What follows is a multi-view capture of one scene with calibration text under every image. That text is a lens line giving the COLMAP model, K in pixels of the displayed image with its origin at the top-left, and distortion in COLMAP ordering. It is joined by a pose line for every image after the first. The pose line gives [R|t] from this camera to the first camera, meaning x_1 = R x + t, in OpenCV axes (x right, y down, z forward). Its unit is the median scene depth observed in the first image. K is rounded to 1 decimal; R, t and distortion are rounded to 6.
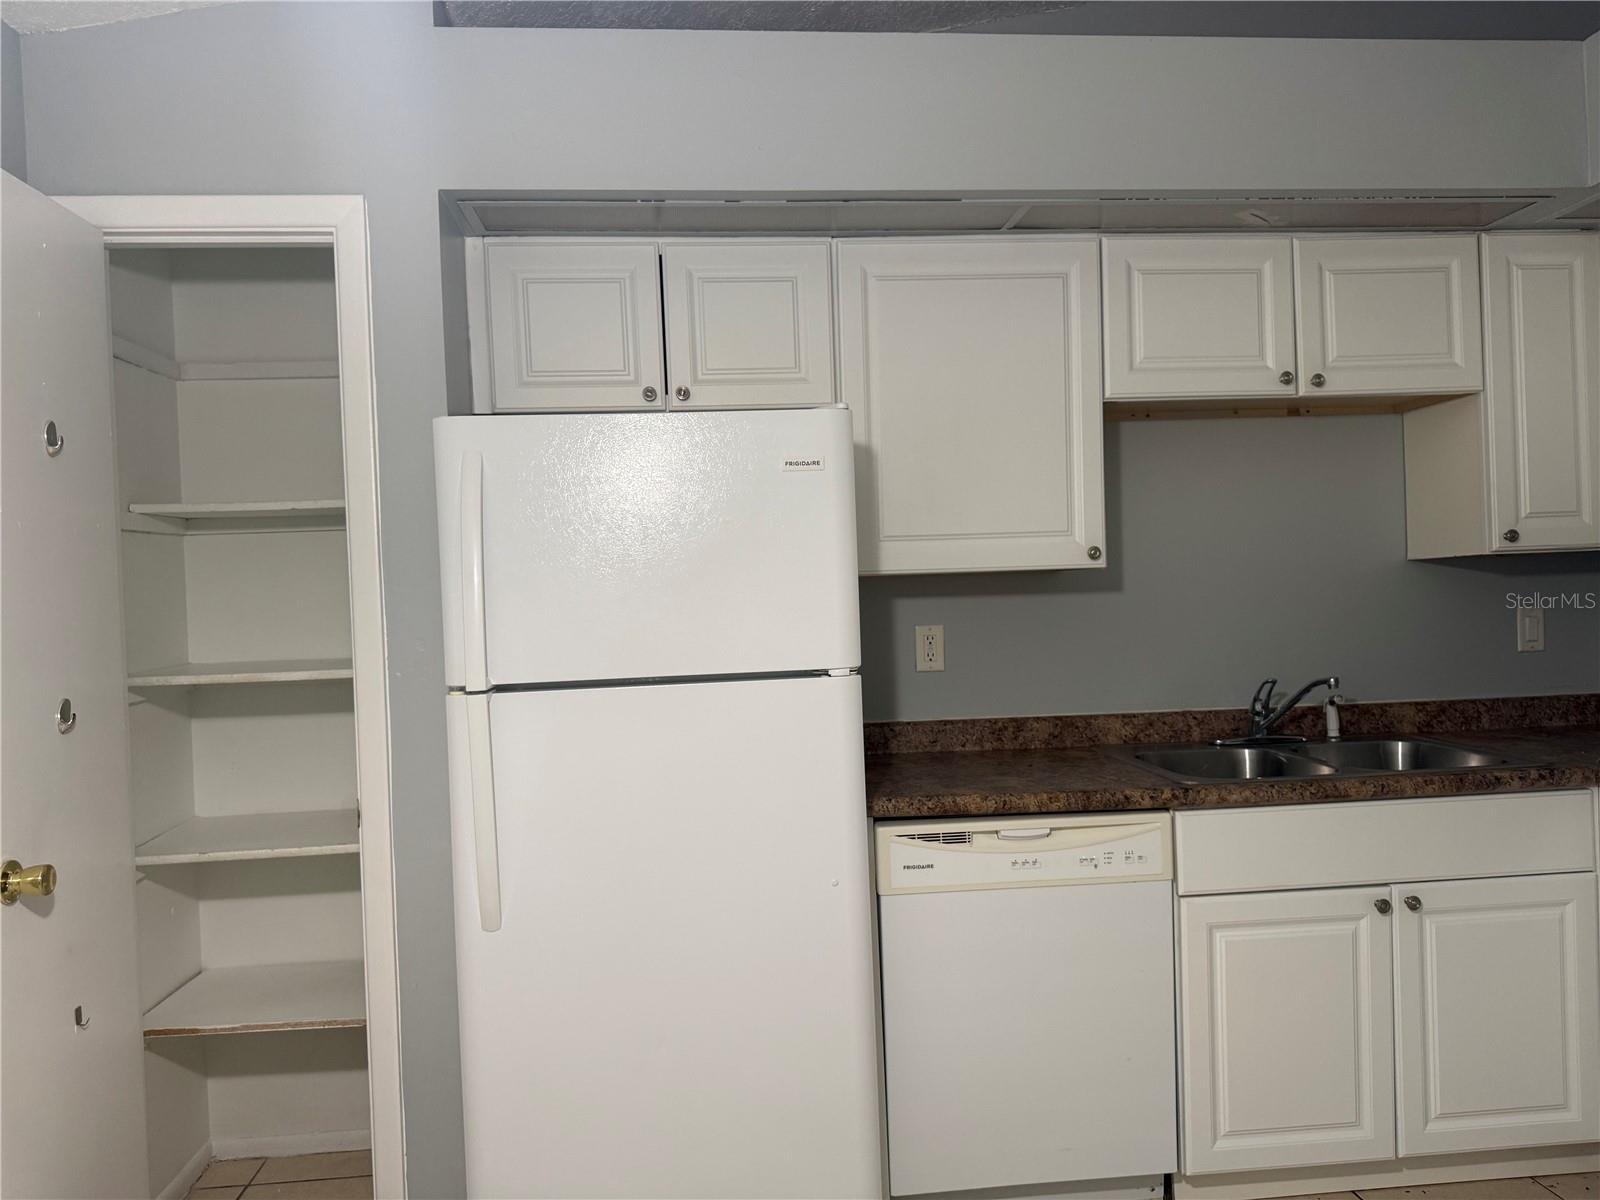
lens RADIAL K [[1121.5, 0, 794.9], [0, 1121.5, 615.8], [0, 0, 1]] dist [0.061933, -0.082477]
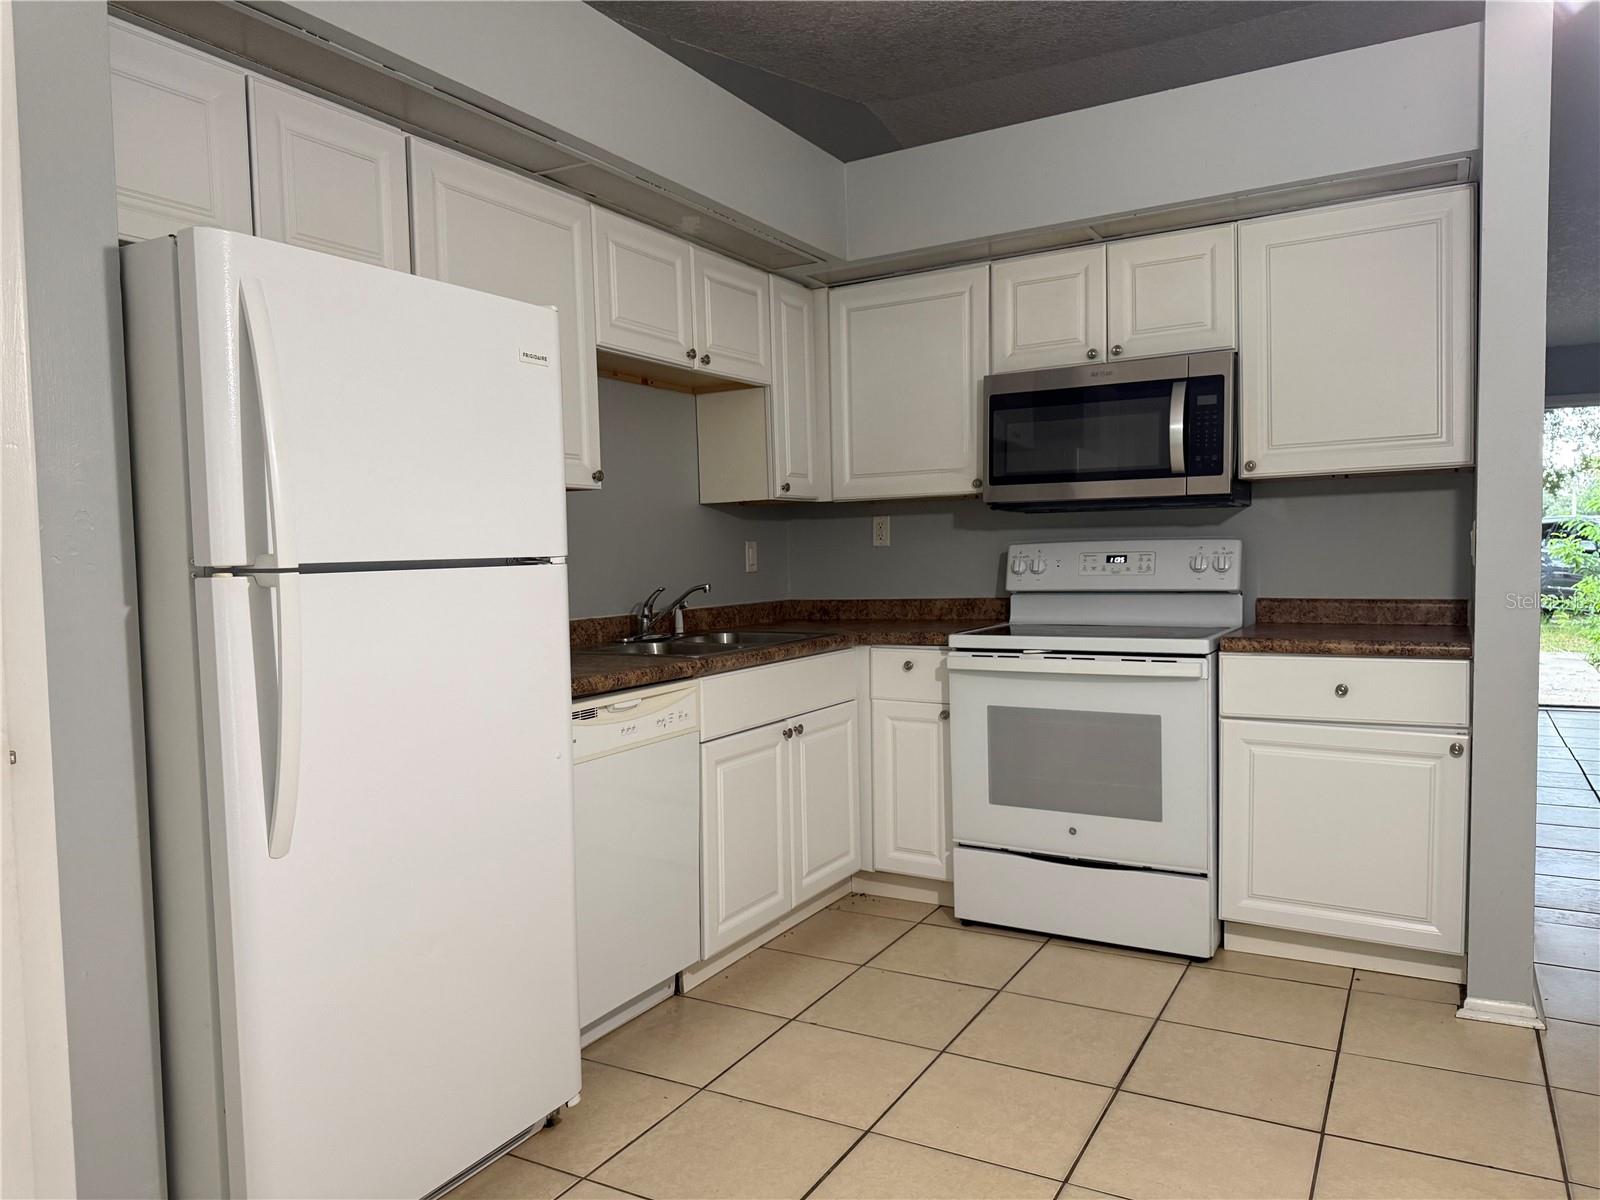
lens RADIAL K [[1121.5, 0, 794.4], [0, 1121.5, 616.1], [0, 0, 1]] dist [0.061933, -0.082477]
pose [[0.572235, -0.027158, 0.819640, -0.572253], [0.018587, 0.999624, 0.020145, 0.069330], [-0.819879, 0.003707, 0.572525, 0.158033]]
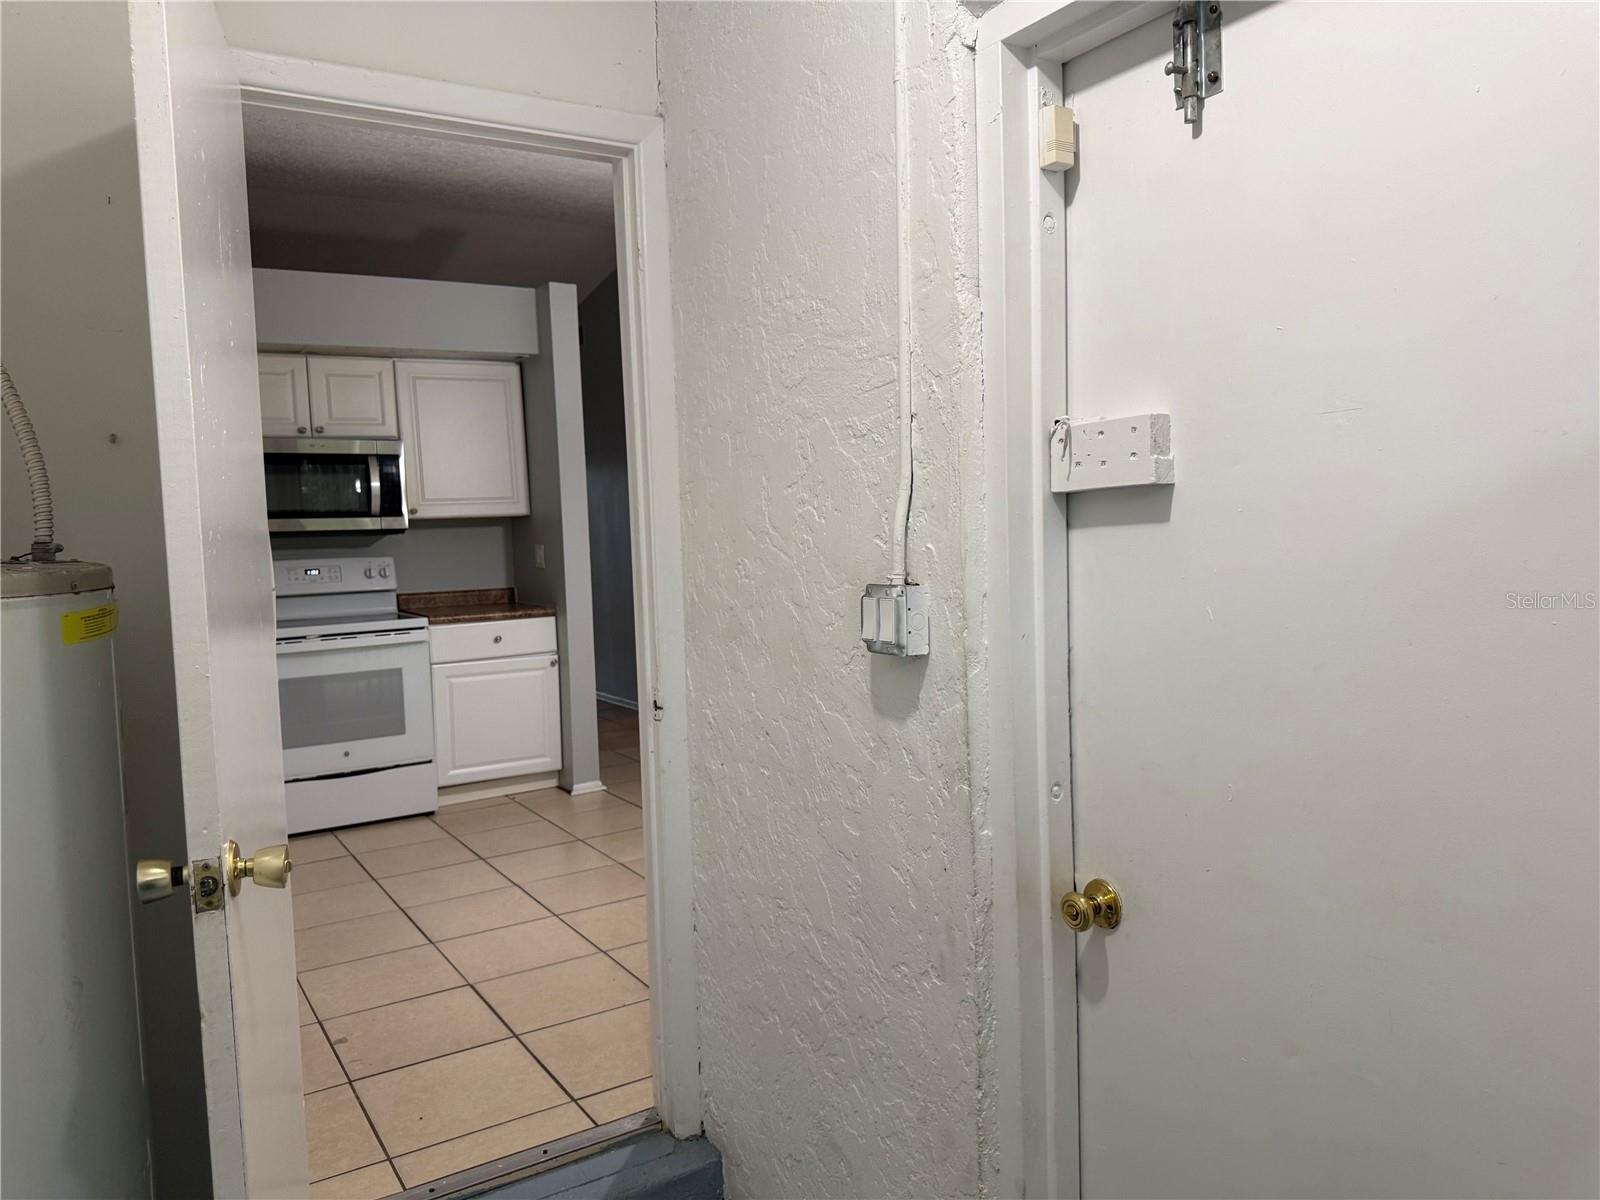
lens RADIAL K [[1121.5, 0, 805.6], [0, 1121.5, 597.6], [0, 0, 1]] dist [0.061933, -0.082477]
pose [[-0.448246, -0.012600, 0.893822, -1.406256], [0.066459, 0.996664, 0.047378, 0.041863], [-0.891437, 0.080640, -0.445913, 0.771858]]
